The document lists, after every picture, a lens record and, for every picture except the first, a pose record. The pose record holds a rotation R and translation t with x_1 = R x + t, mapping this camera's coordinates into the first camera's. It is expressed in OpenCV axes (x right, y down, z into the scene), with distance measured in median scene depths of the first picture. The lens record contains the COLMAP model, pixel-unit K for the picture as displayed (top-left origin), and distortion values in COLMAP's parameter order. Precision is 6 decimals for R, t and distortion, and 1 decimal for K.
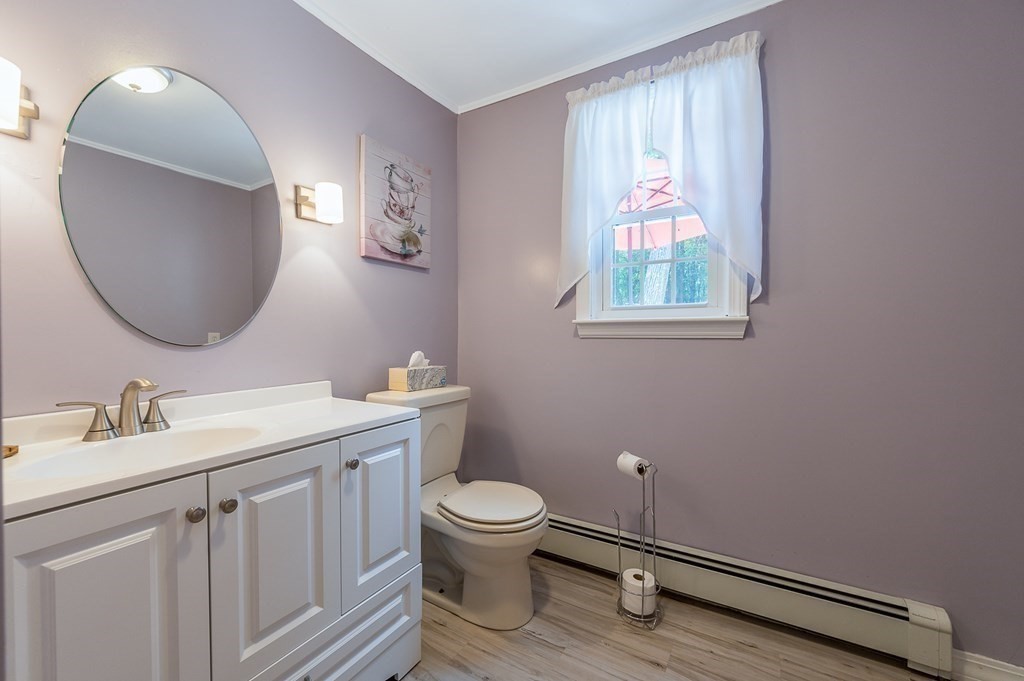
lens RADIAL K [[409.0, 0, 522.4], [0, 409.0, 339.1], [0, 0, 1]] dist [-0.004565, 0.000667]
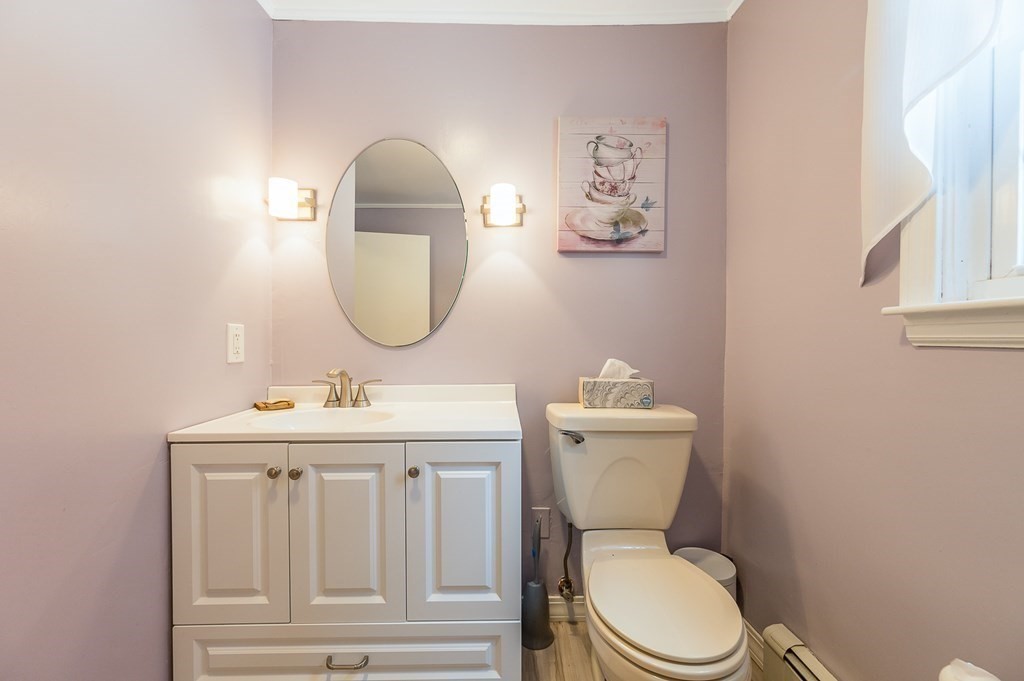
lens RADIAL K [[409.0, 0, 514.3], [0, 409.0, 340.6], [0, 0, 1]] dist [-0.004565, 0.000667]
pose [[0.514690, 0.008523, -0.857334, 0.322569], [-0.010906, 0.999935, 0.003394, -0.006332], [0.857307, 0.007603, 0.514750, 0.425790]]
